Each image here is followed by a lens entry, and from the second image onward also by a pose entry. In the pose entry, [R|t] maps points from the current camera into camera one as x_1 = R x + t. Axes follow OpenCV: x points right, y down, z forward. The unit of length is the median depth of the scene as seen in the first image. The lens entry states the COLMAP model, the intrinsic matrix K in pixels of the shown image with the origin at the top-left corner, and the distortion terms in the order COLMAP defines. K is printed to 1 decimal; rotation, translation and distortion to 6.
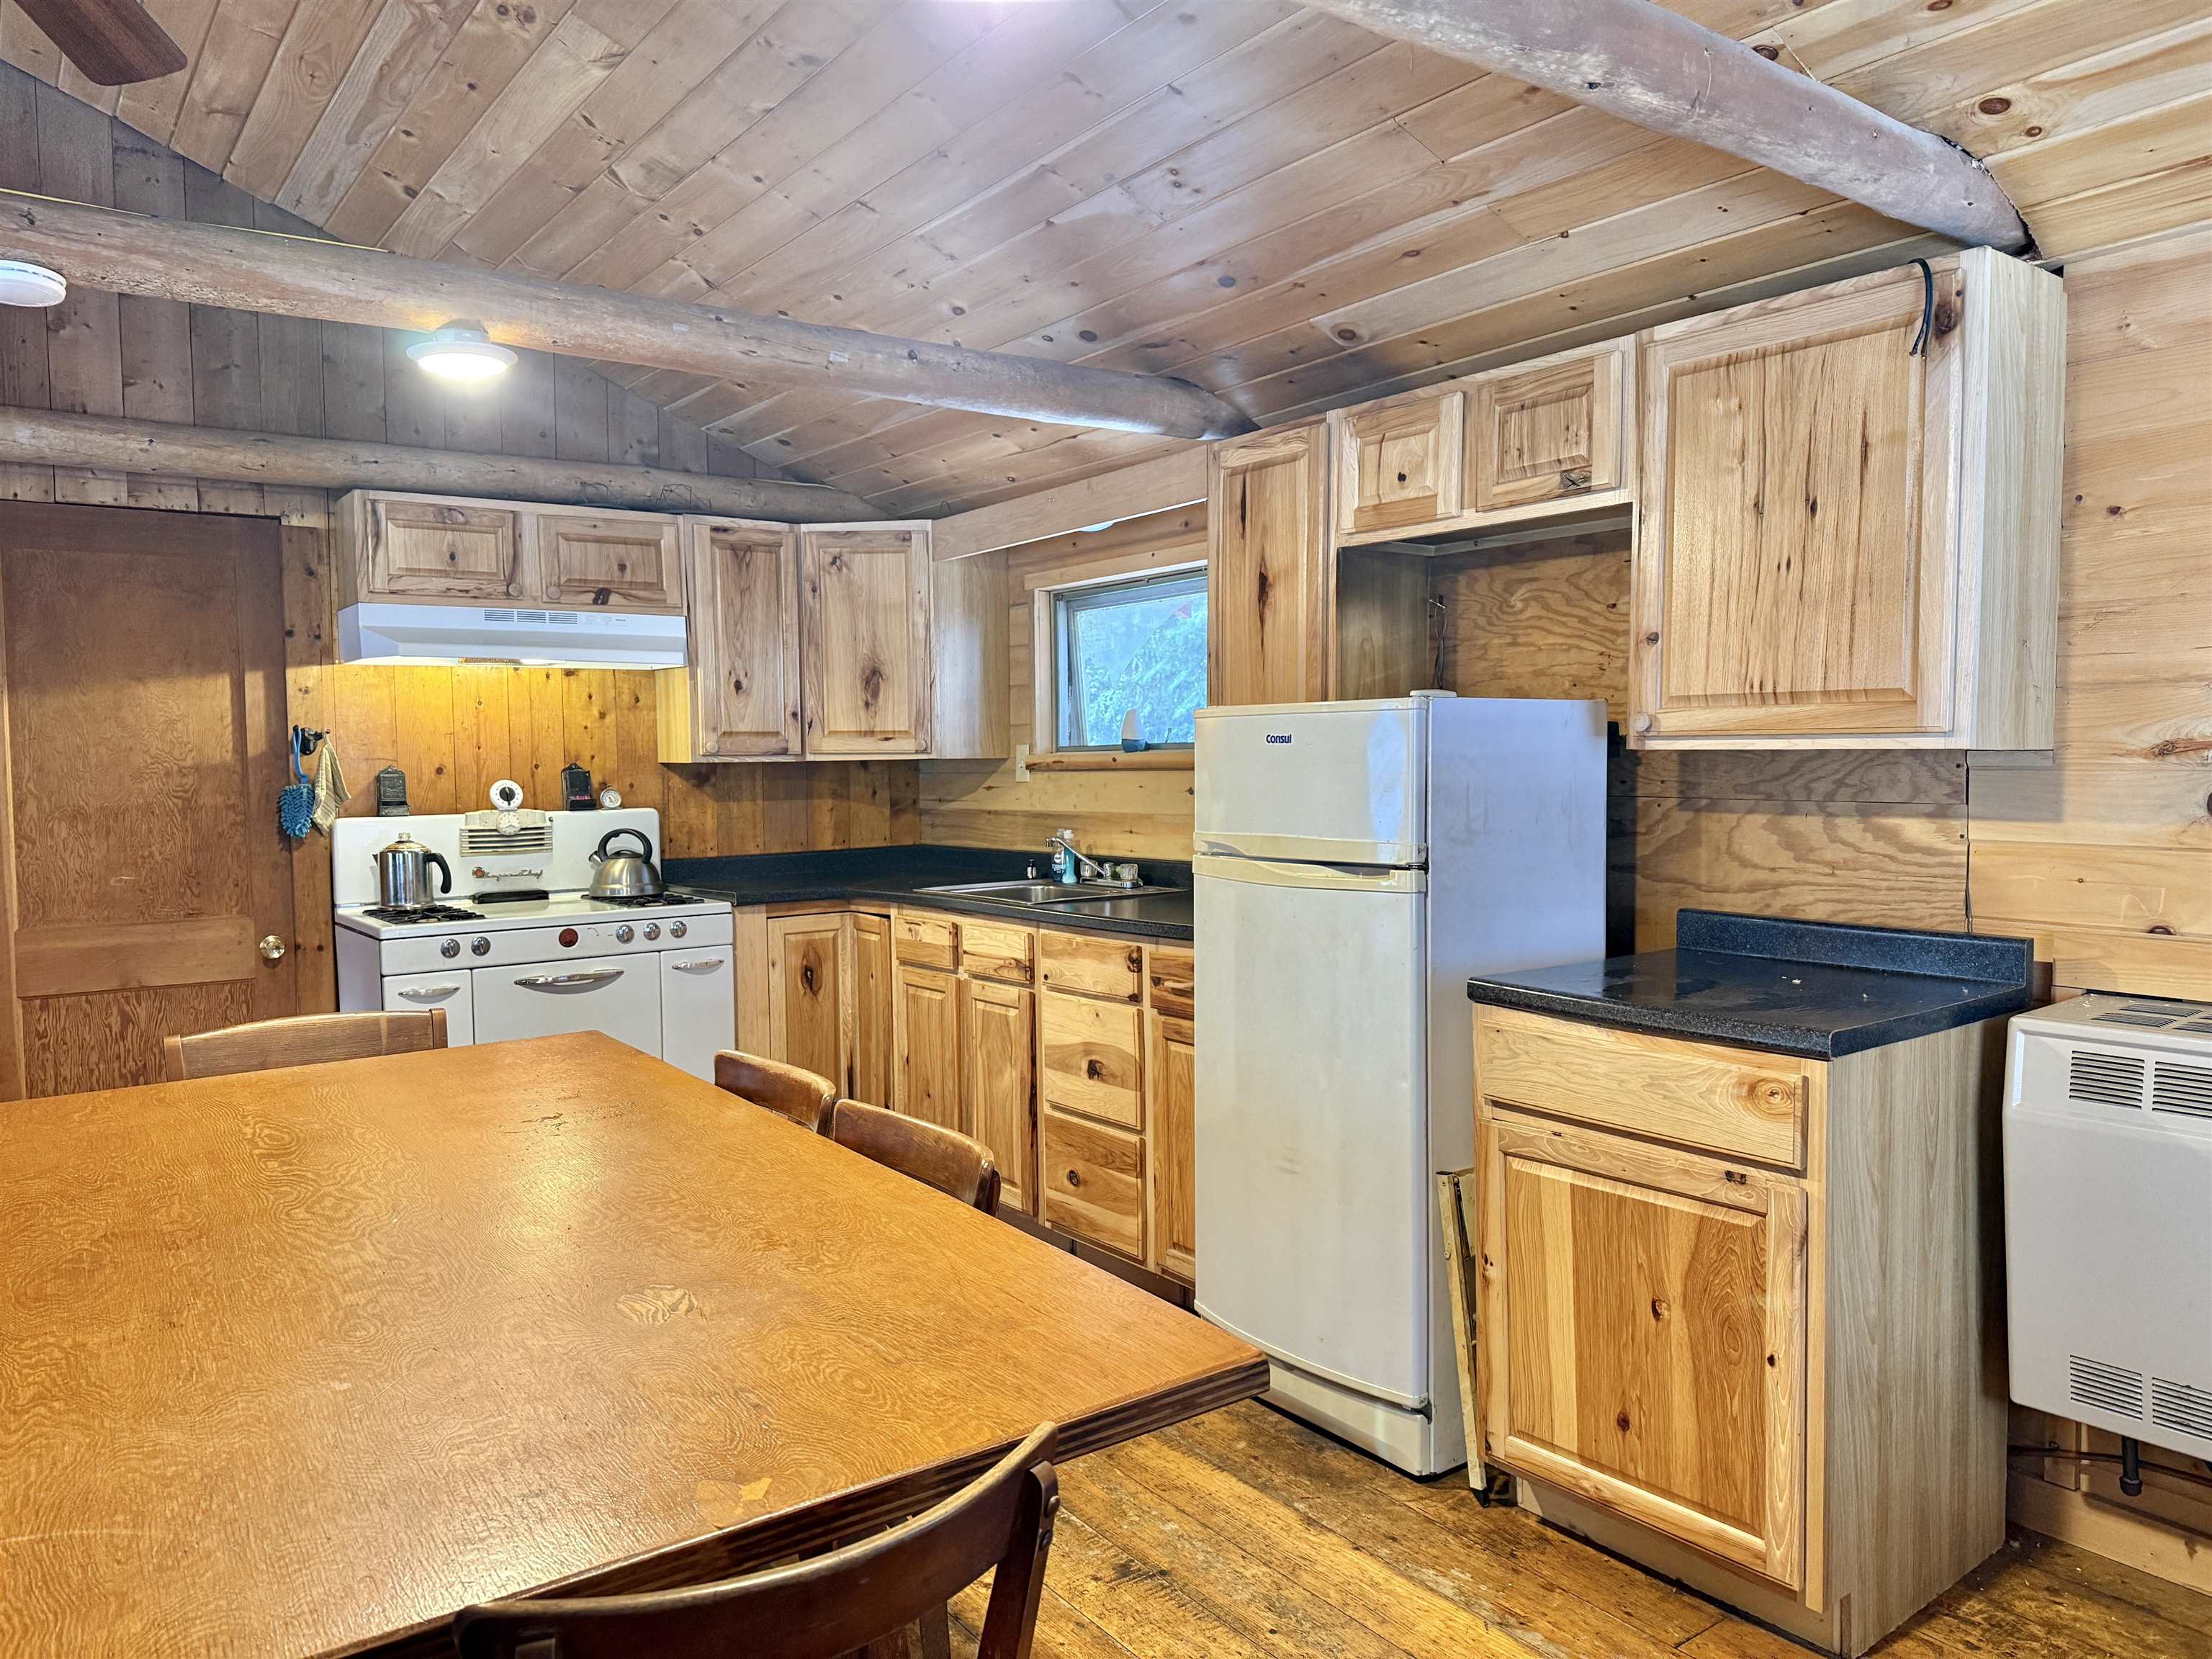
lens RADIAL K [[1539.2, 0, 1115.0], [0, 1539.2, 830.7], [0, 0, 1]] dist [0.100270, -0.137465]
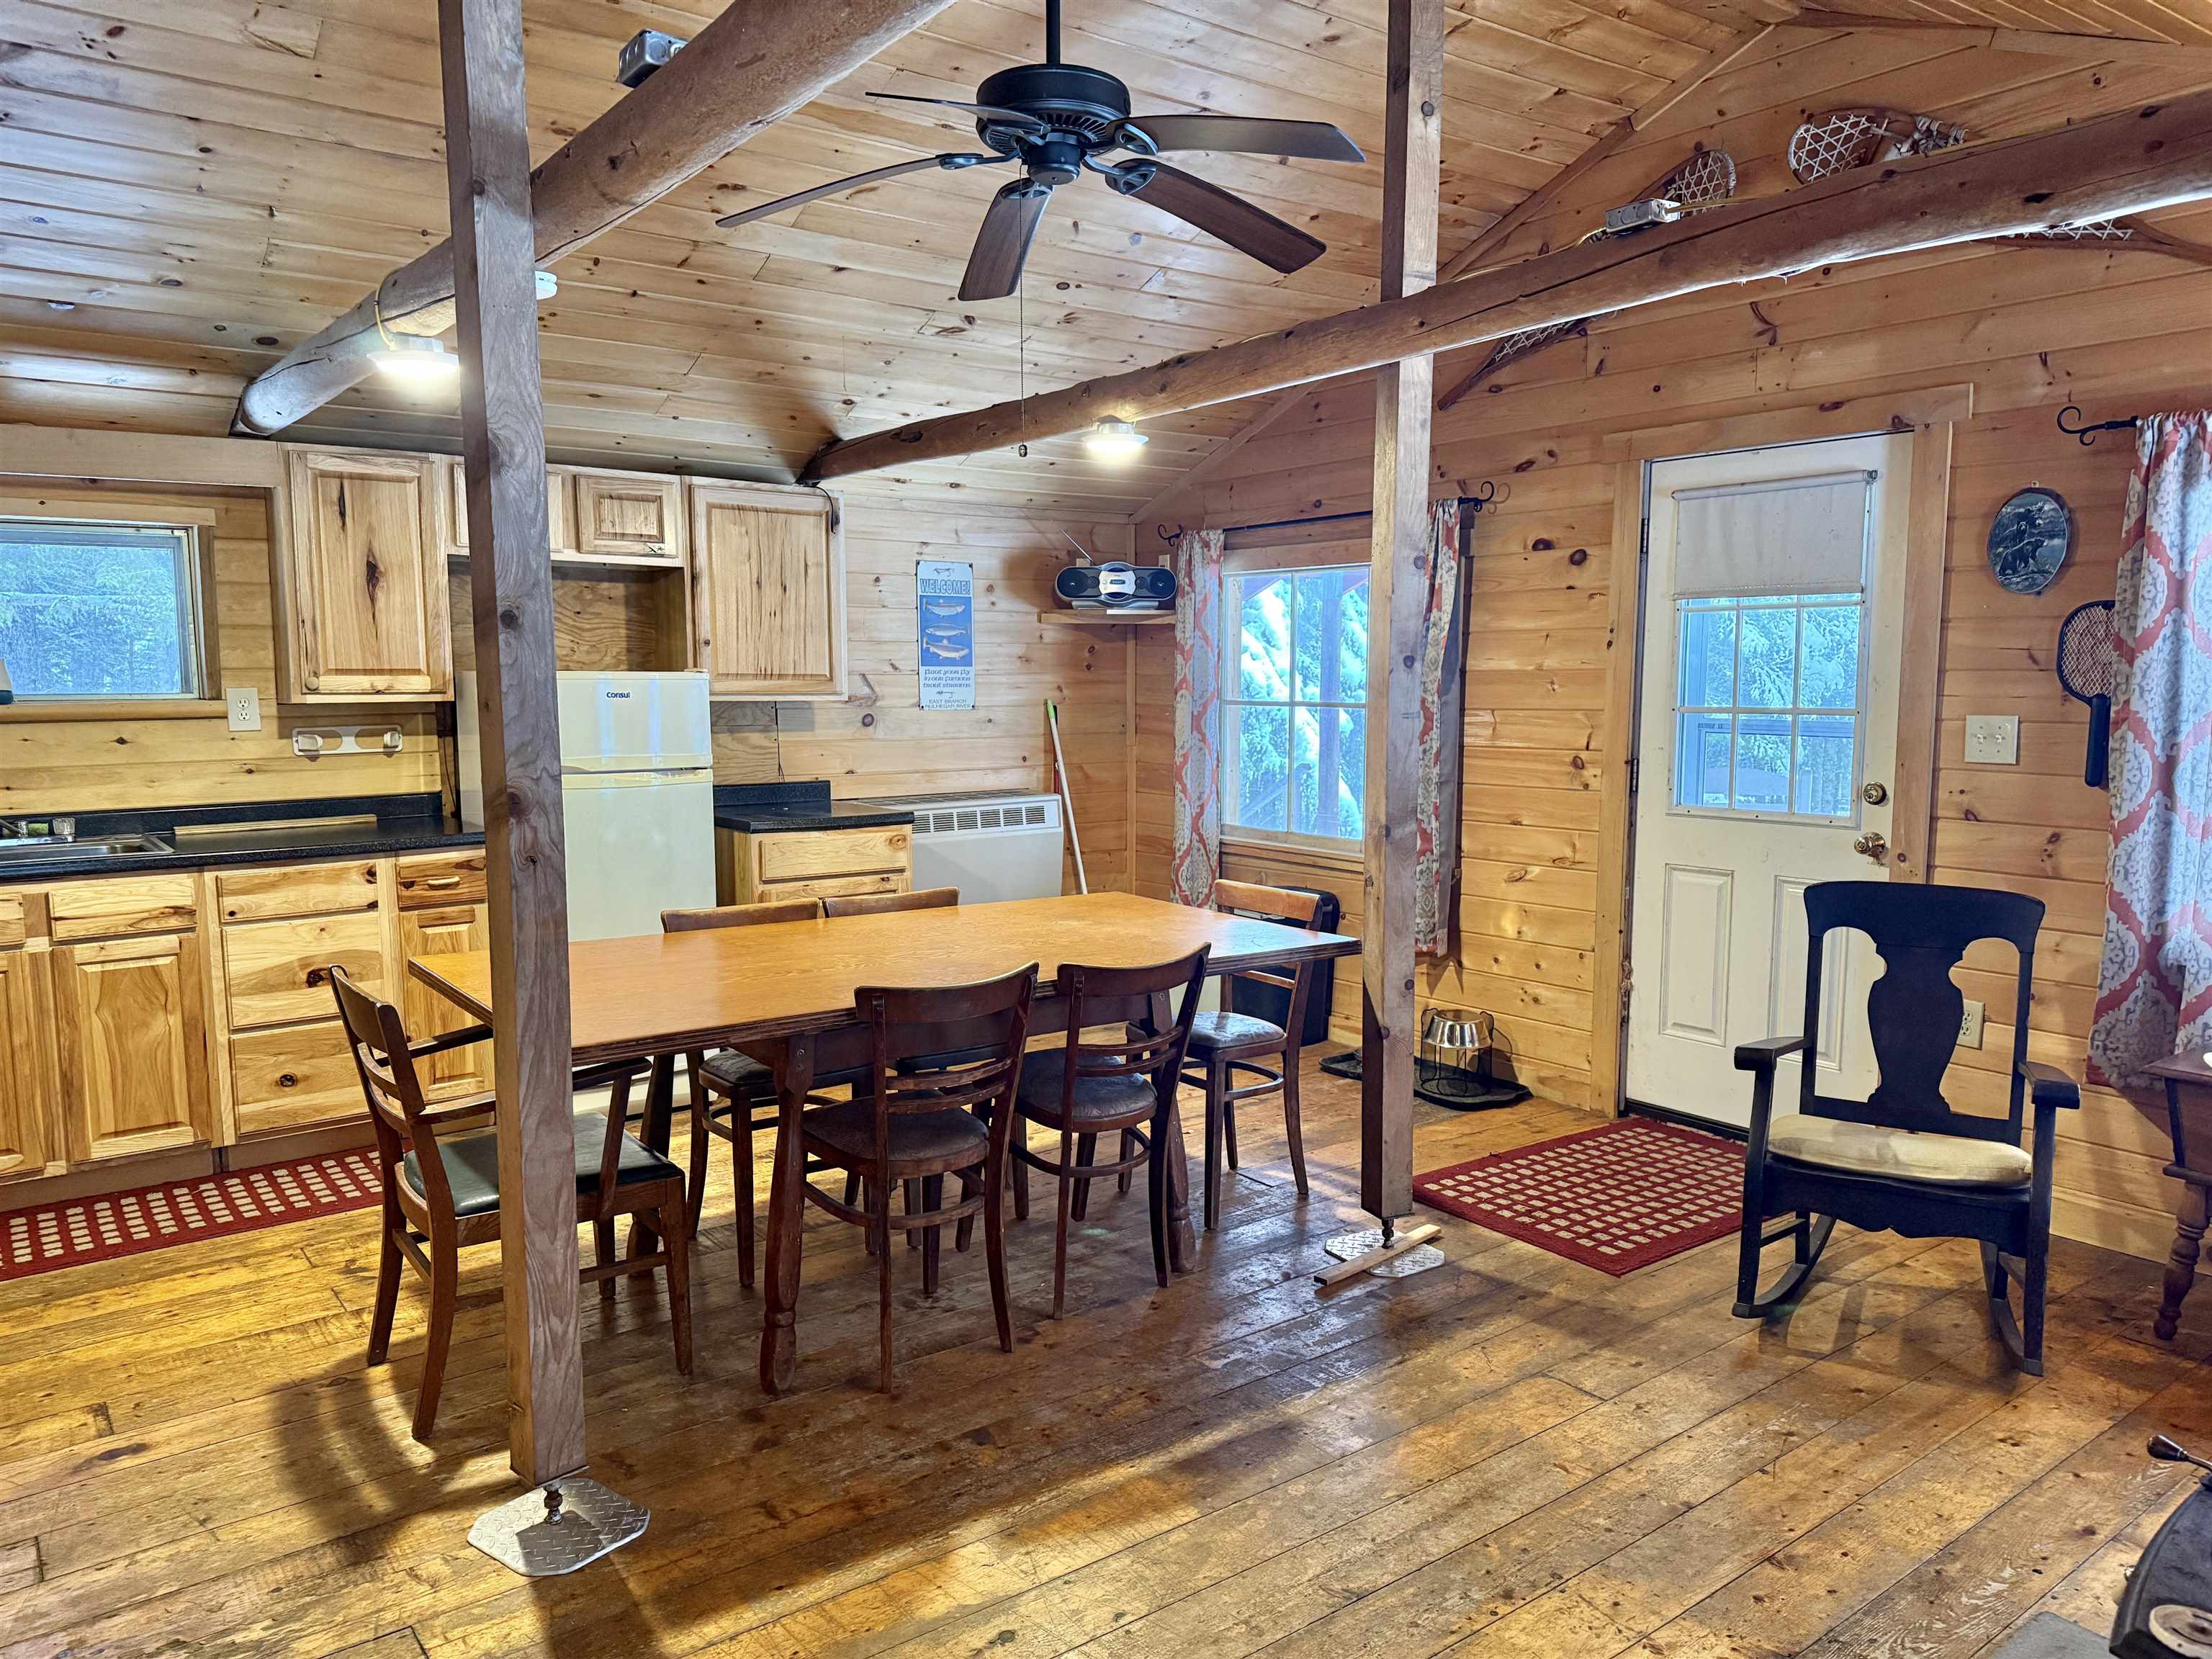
lens RADIAL K [[1529.4, 0, 1157.7], [0, 1529.4, 842.5], [0, 0, 1]] dist [-0.024643, -0.000783]
pose [[-0.051407, -0.097861, 0.993872, -1.396604], [0.049027, 0.993740, 0.100384, -0.035660], [-0.997474, 0.053887, -0.046287, 0.488683]]
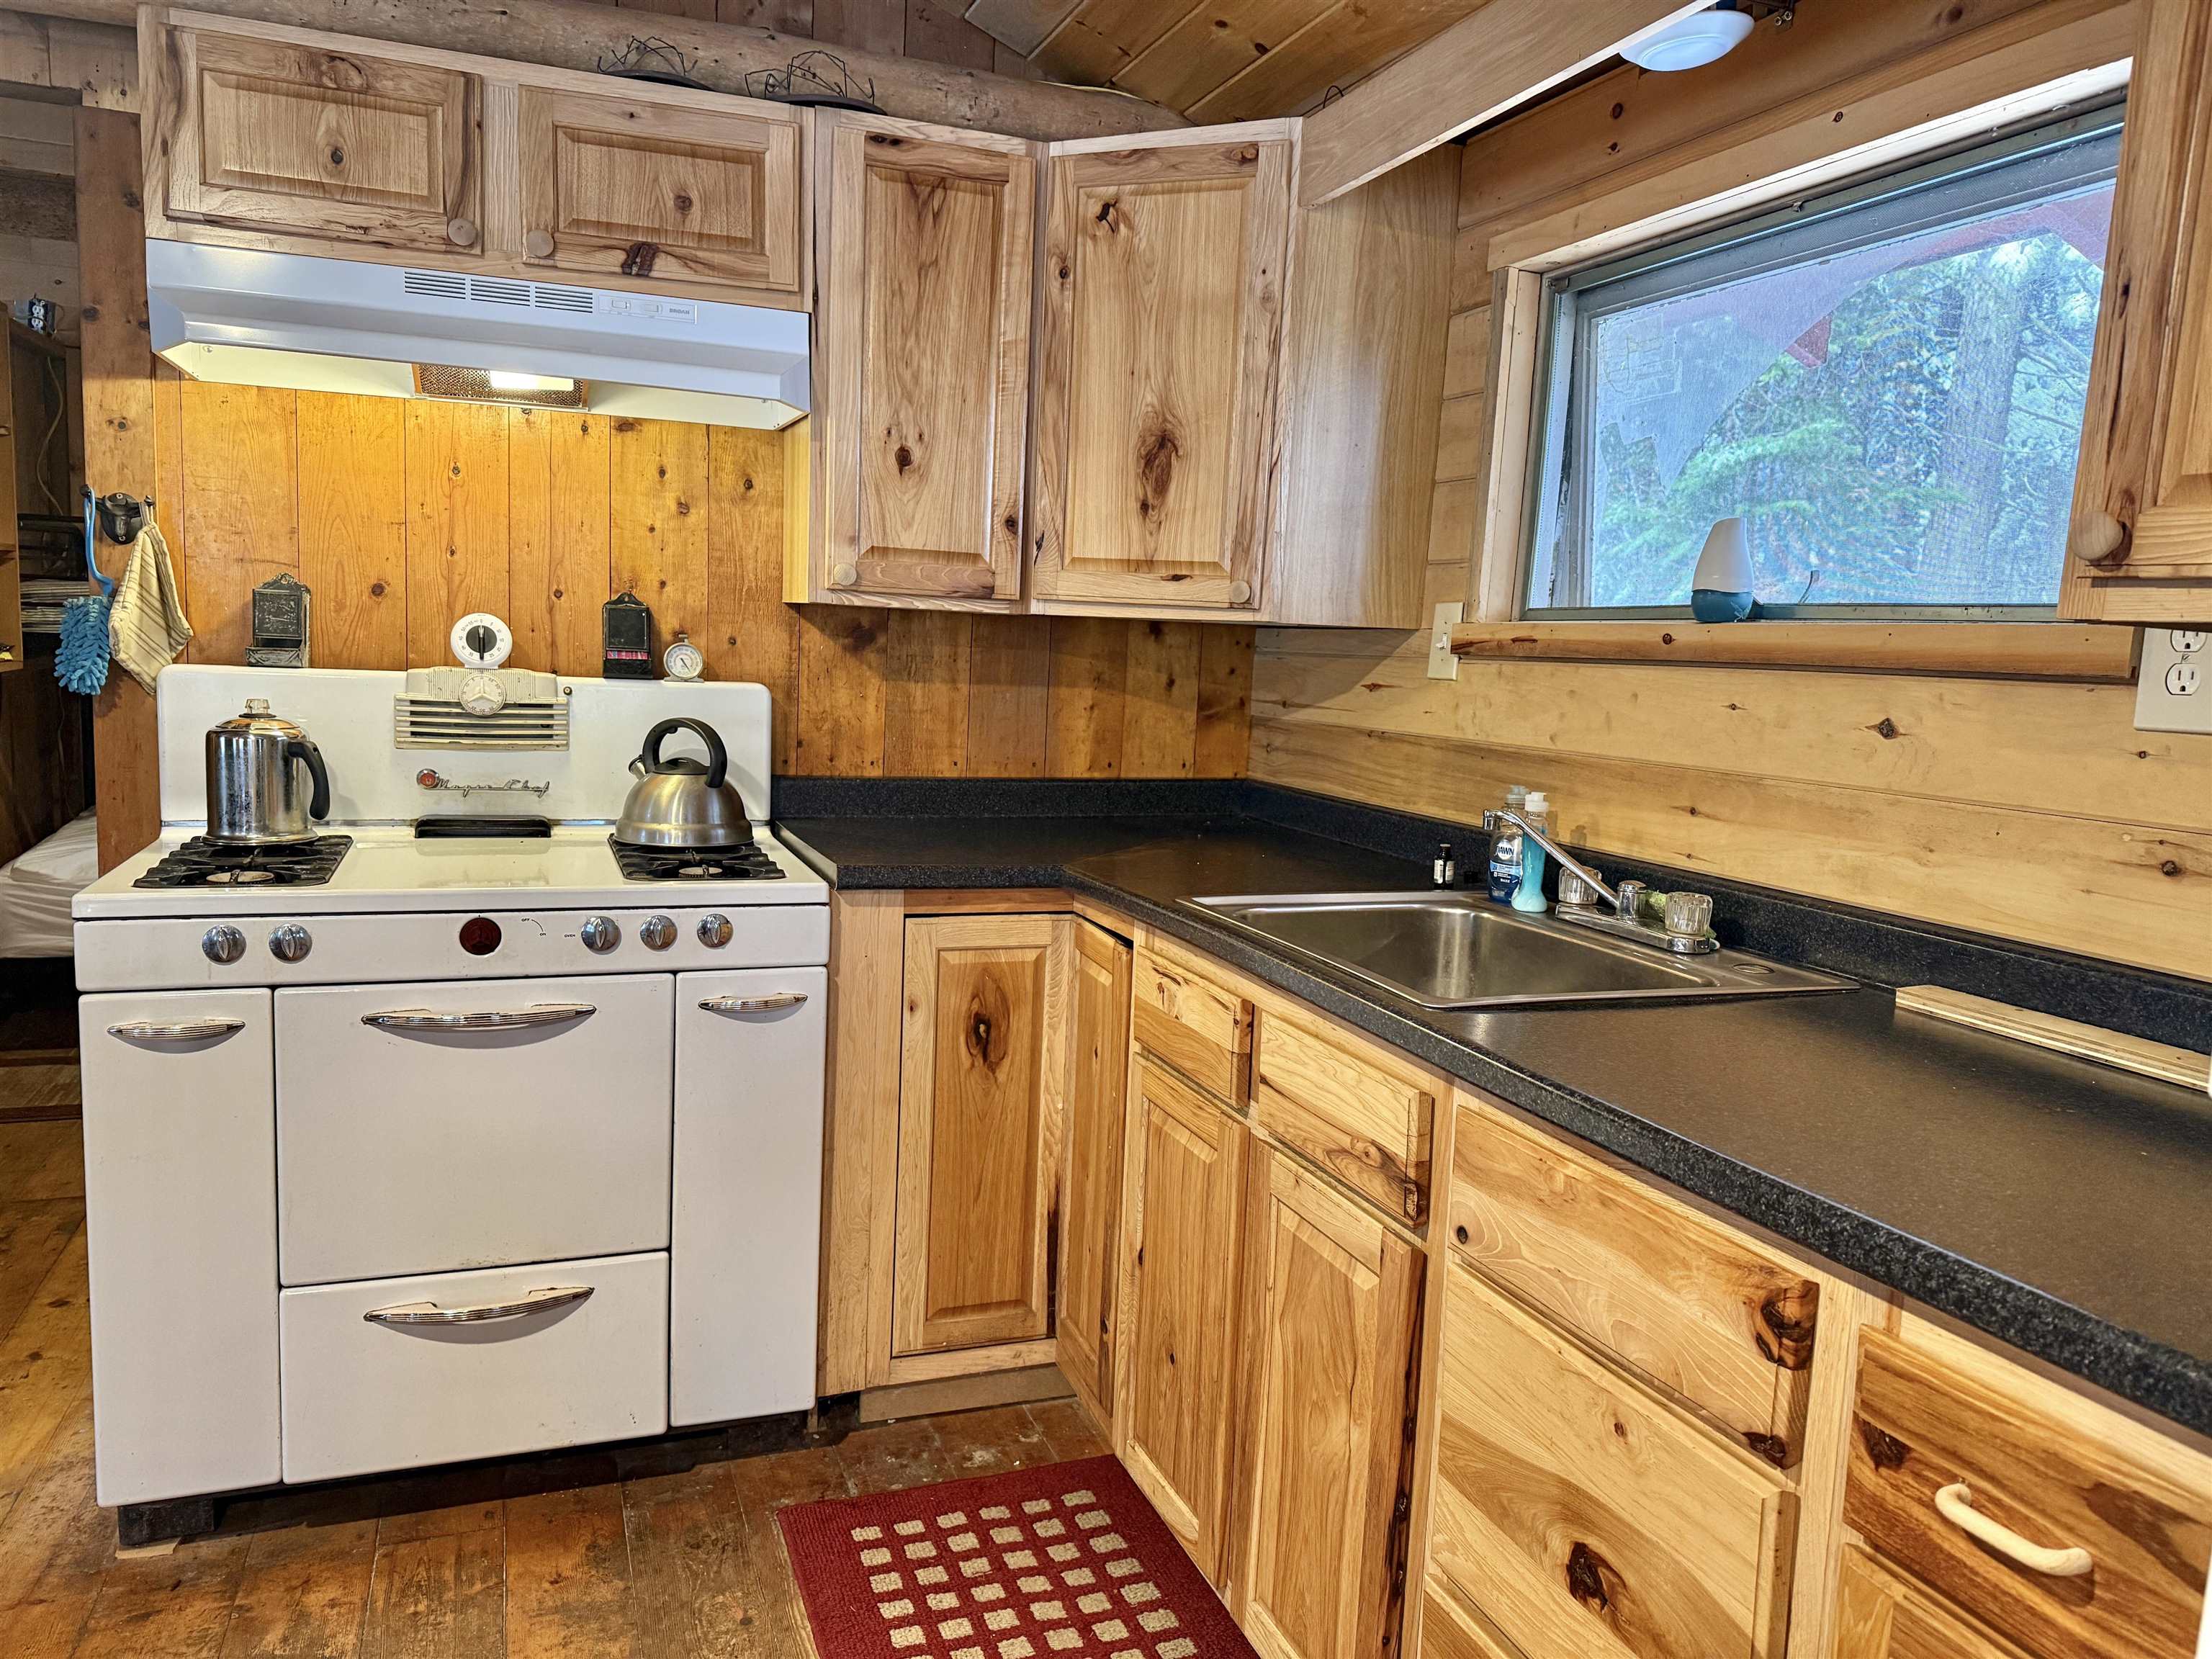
lens RADIAL K [[1539.2, 0, 1115.0], [0, 1539.2, 830.7], [0, 0, 1]] dist [0.100270, -0.137465]
pose [[0.962138, 0.090255, -0.257186, -0.046500], [-0.071823, 0.994188, 0.080202, -0.024865], [0.262930, -0.058693, 0.963028, 0.786385]]
